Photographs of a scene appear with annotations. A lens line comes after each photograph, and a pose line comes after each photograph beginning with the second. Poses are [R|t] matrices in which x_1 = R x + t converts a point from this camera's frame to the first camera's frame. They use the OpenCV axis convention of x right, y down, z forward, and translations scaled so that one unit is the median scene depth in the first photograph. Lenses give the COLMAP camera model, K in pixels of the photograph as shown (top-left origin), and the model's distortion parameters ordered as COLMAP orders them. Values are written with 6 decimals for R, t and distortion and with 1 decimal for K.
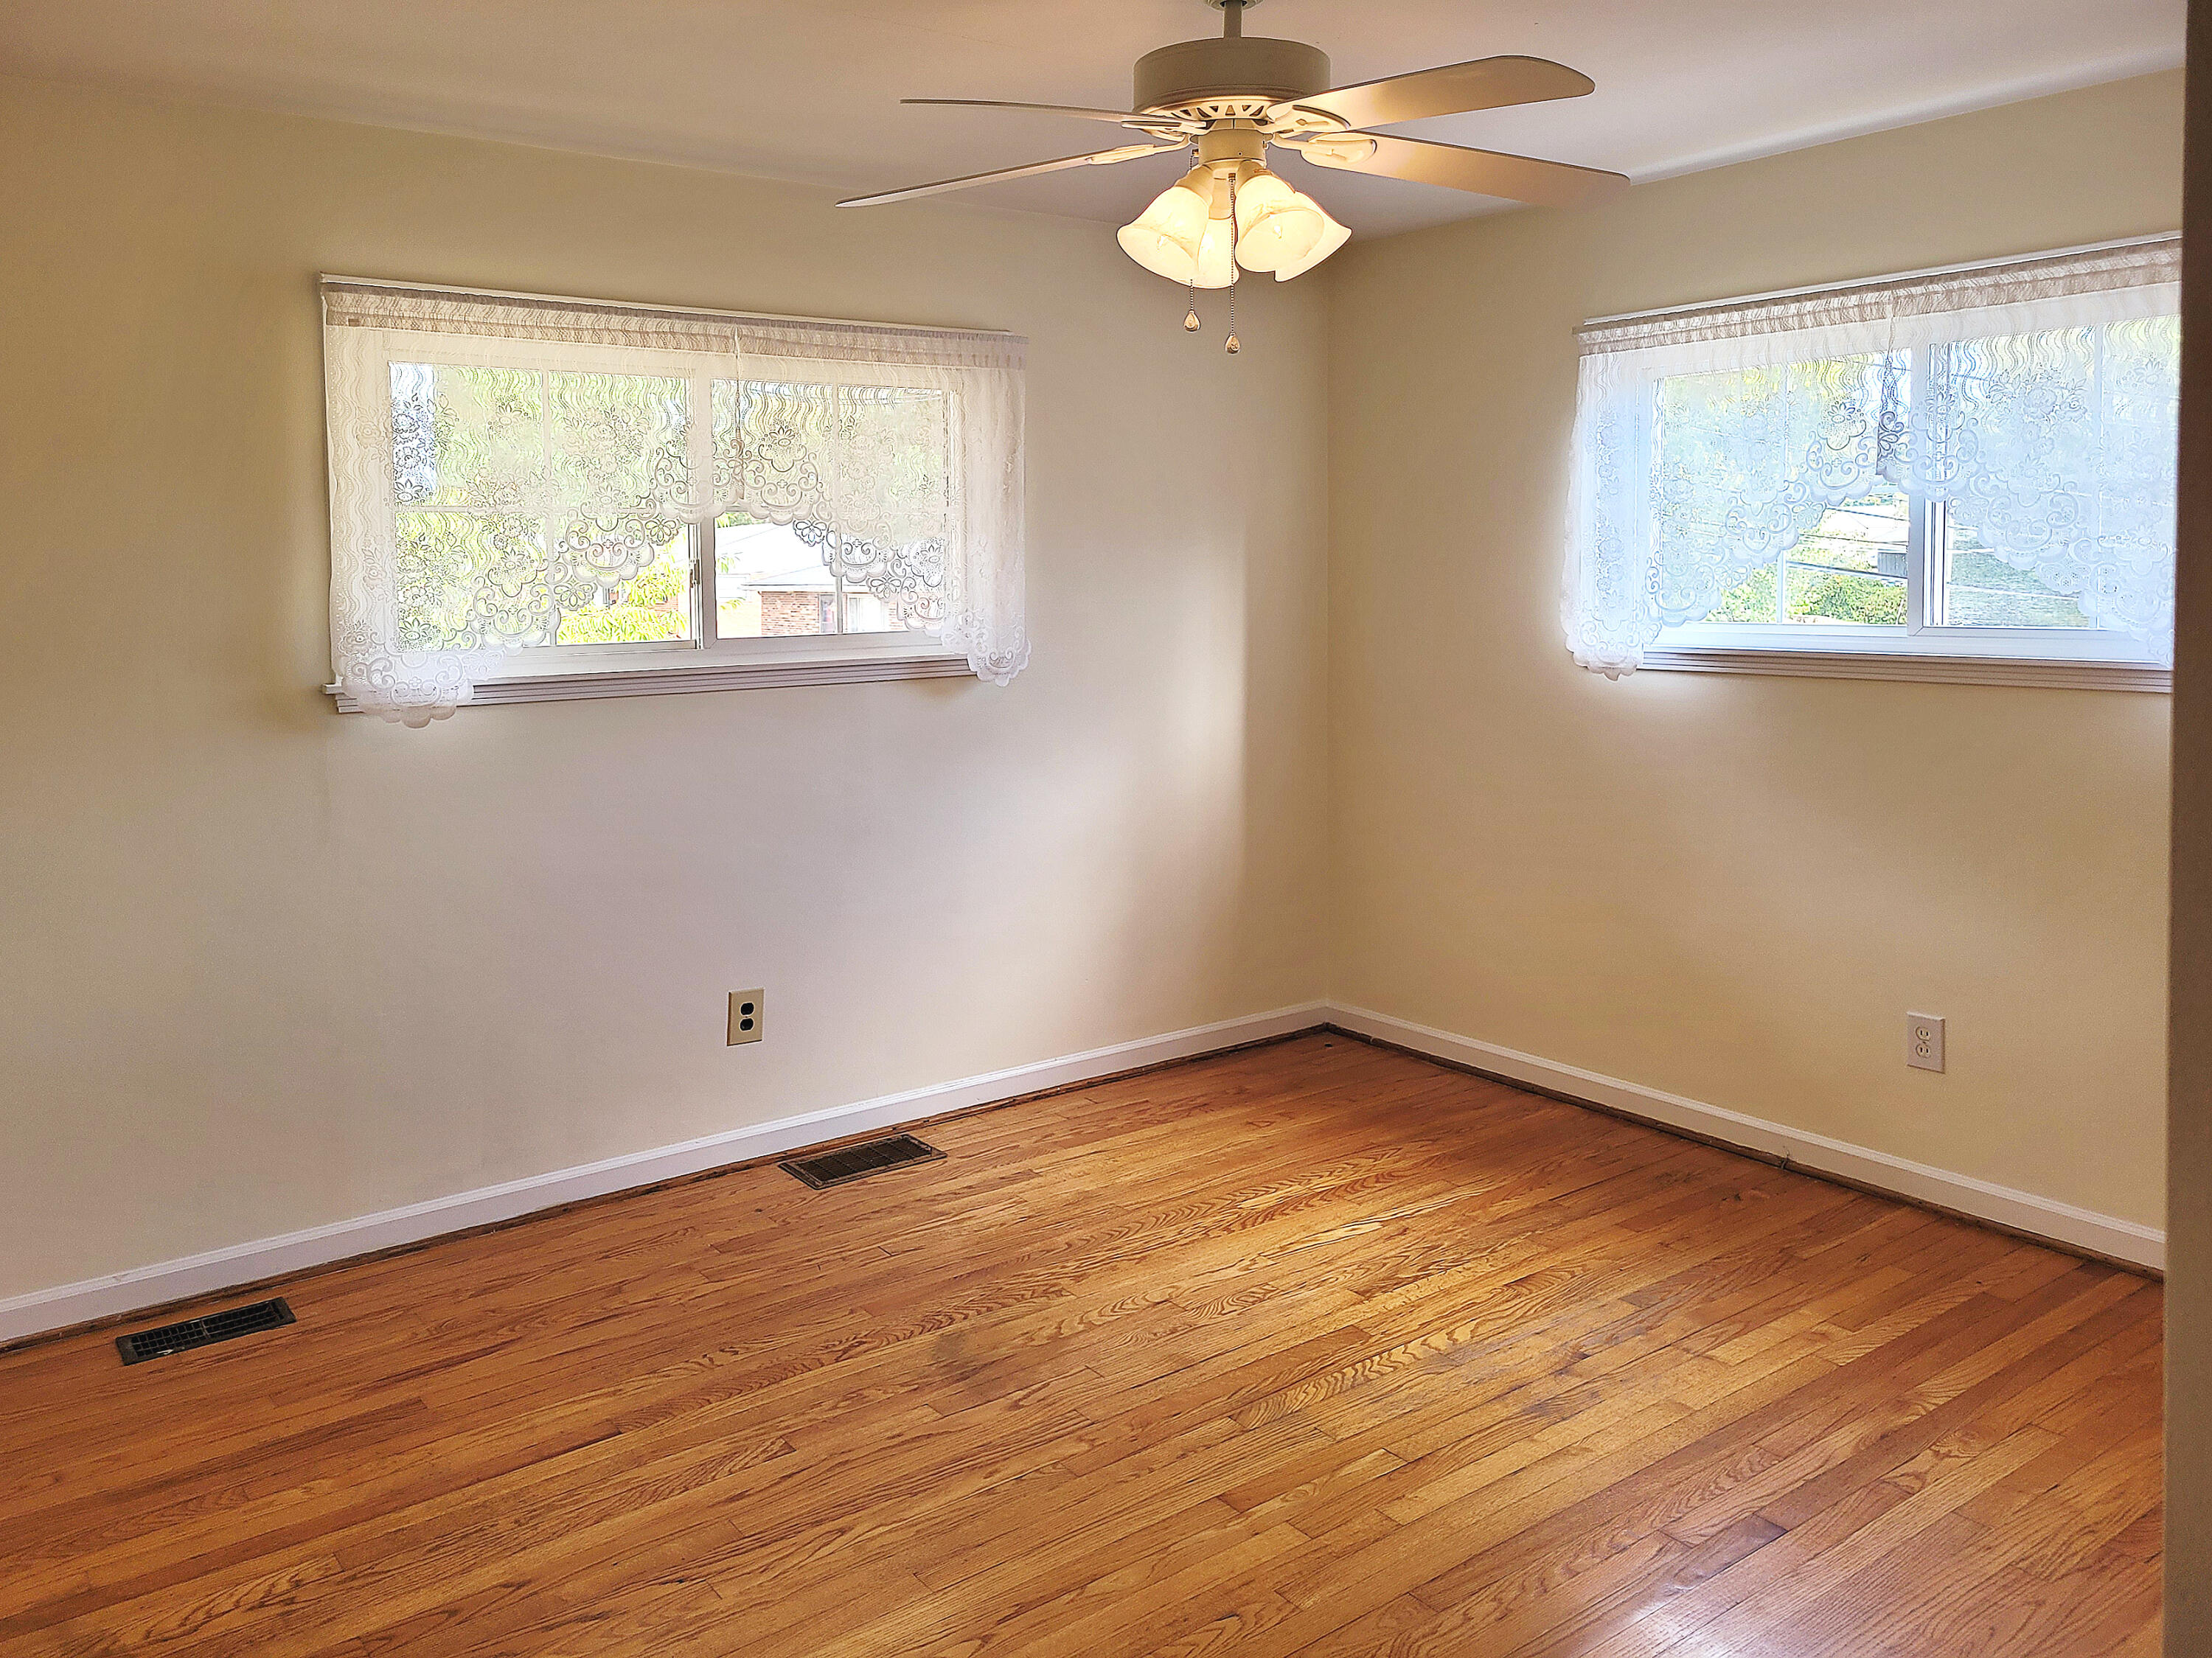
lens RADIAL K [[1718.3, 0, 1104.6], [0, 1718.3, 883.4], [0, 0, 1]] dist [0.052135, -0.035937]
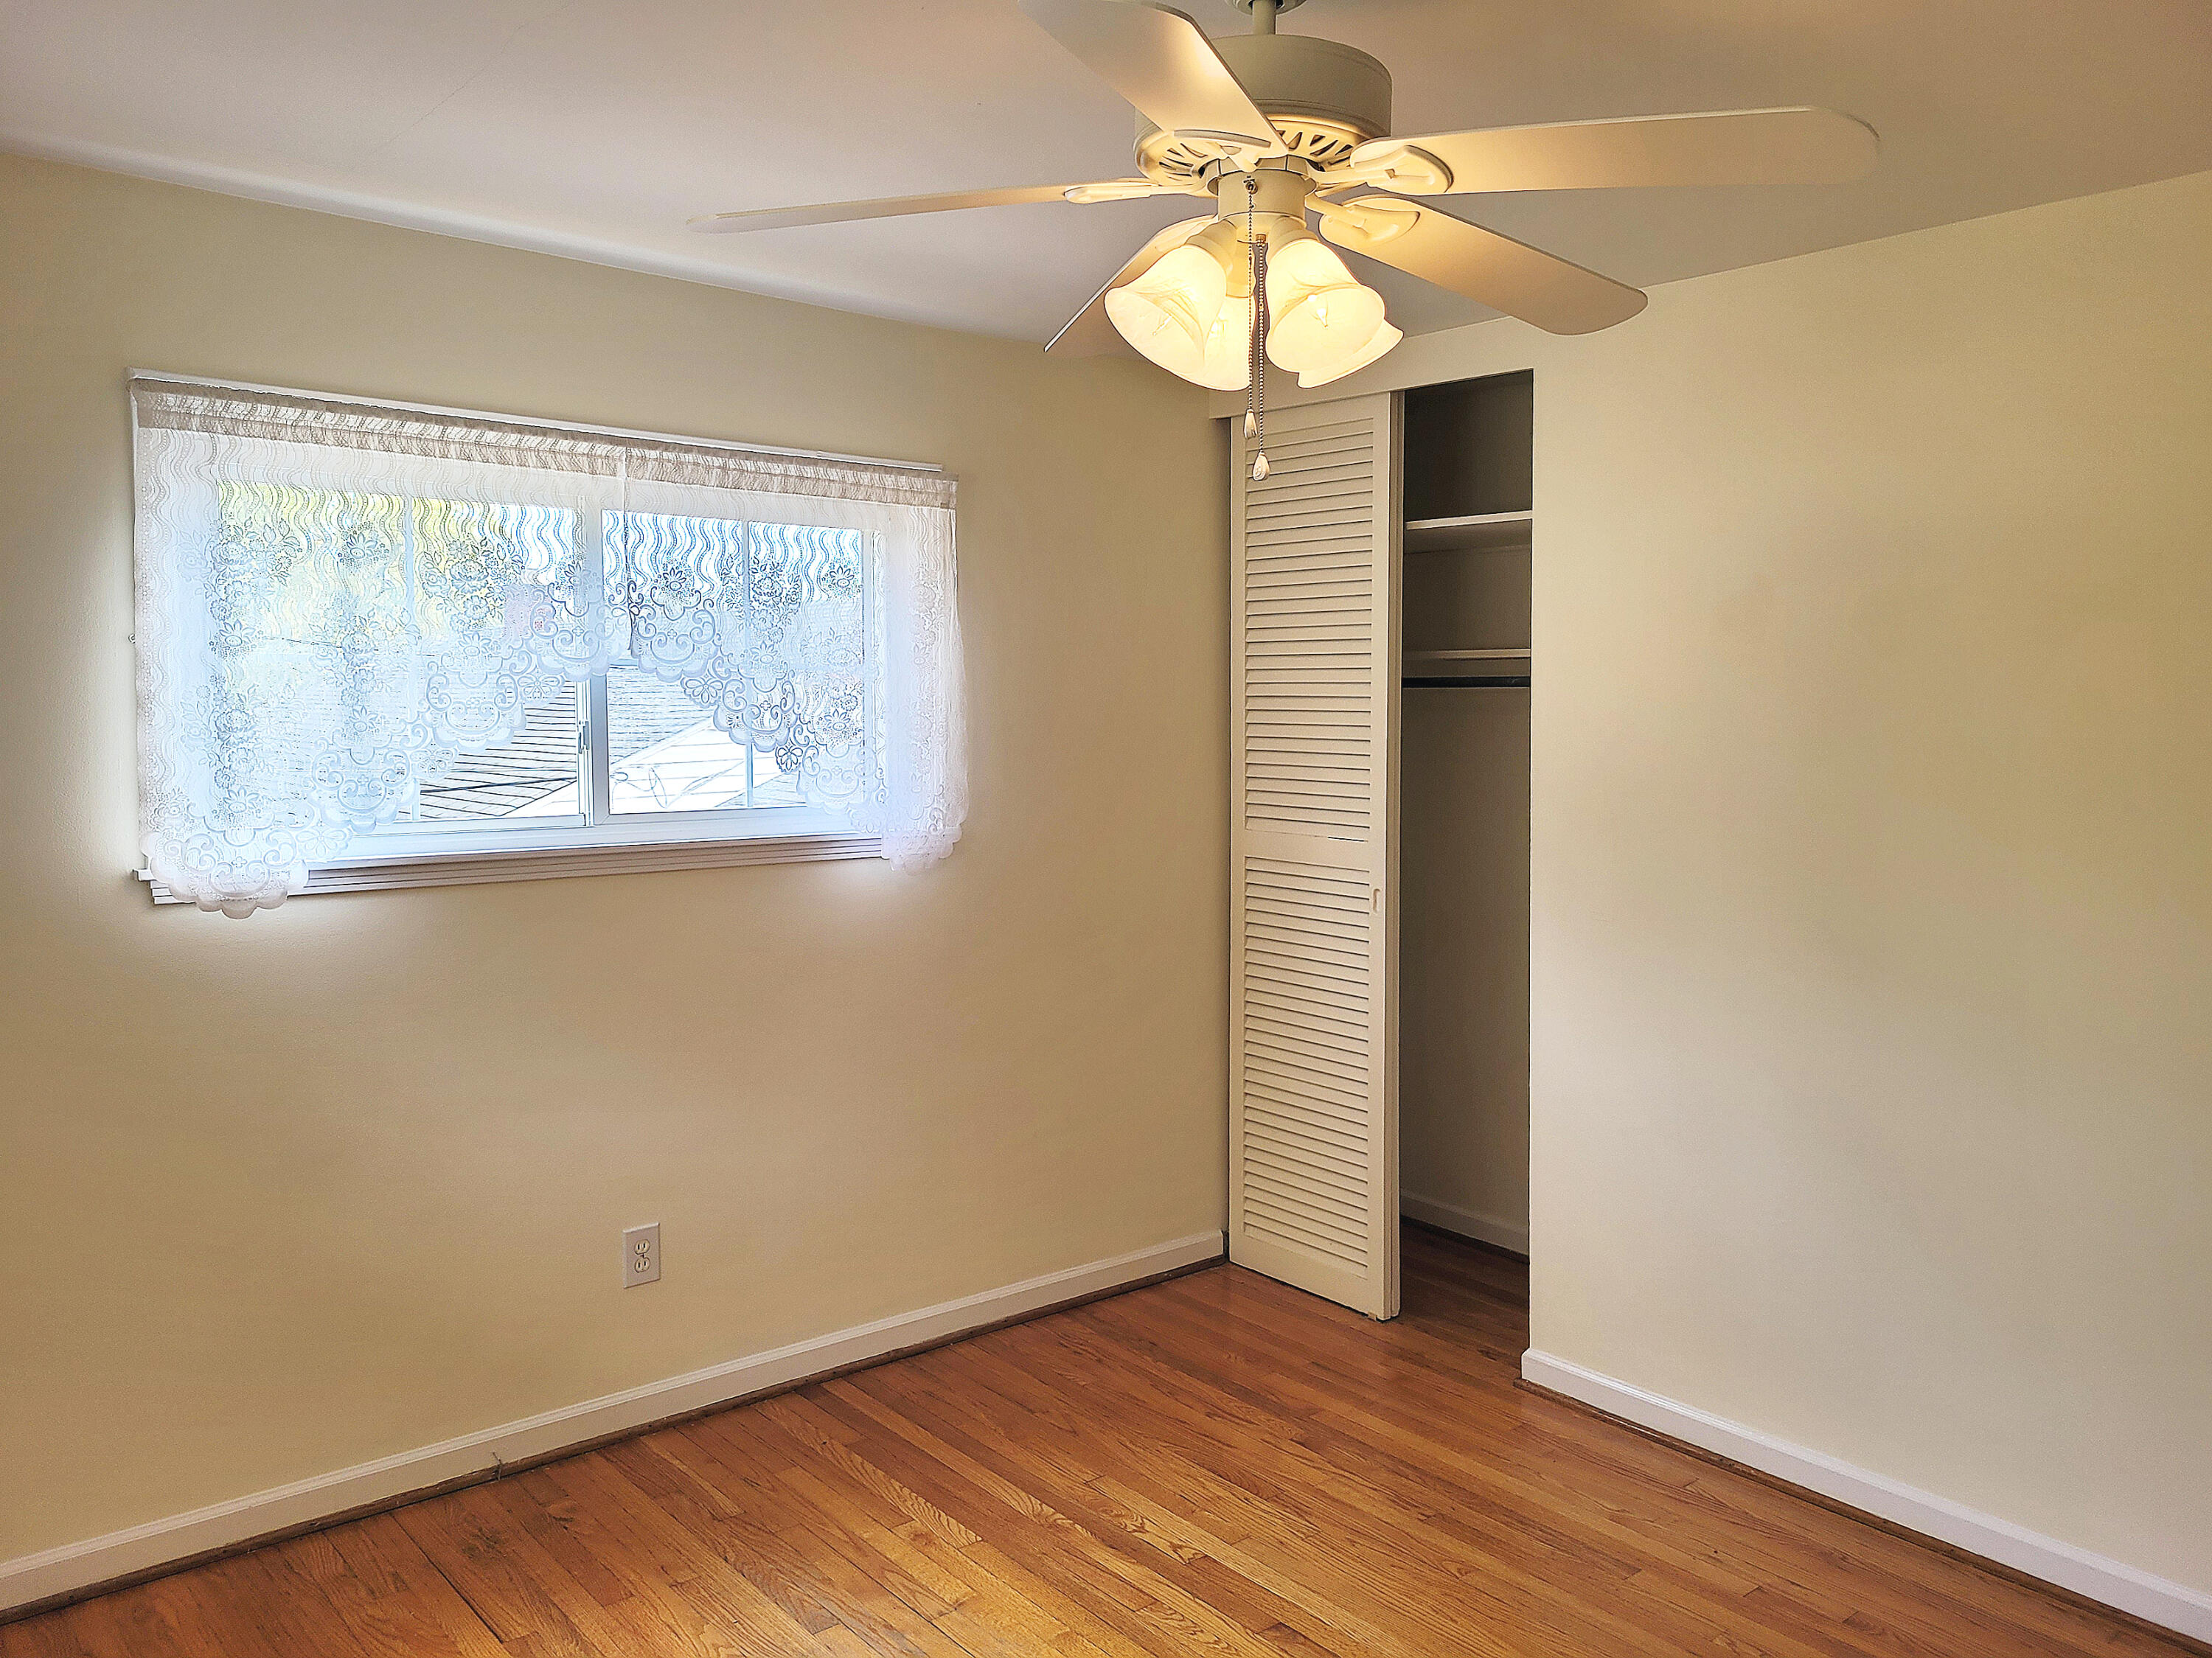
lens RADIAL K [[1751.9, 0, 1108.2], [0, 1751.9, 958.0], [0, 0, 1]] dist [0.044048, -0.002863]
pose [[-0.080784, -0.129517, 0.988281, -0.499891], [0.182347, 0.972868, 0.142402, -0.165983], [-0.979910, 0.191714, -0.054975, 0.846803]]
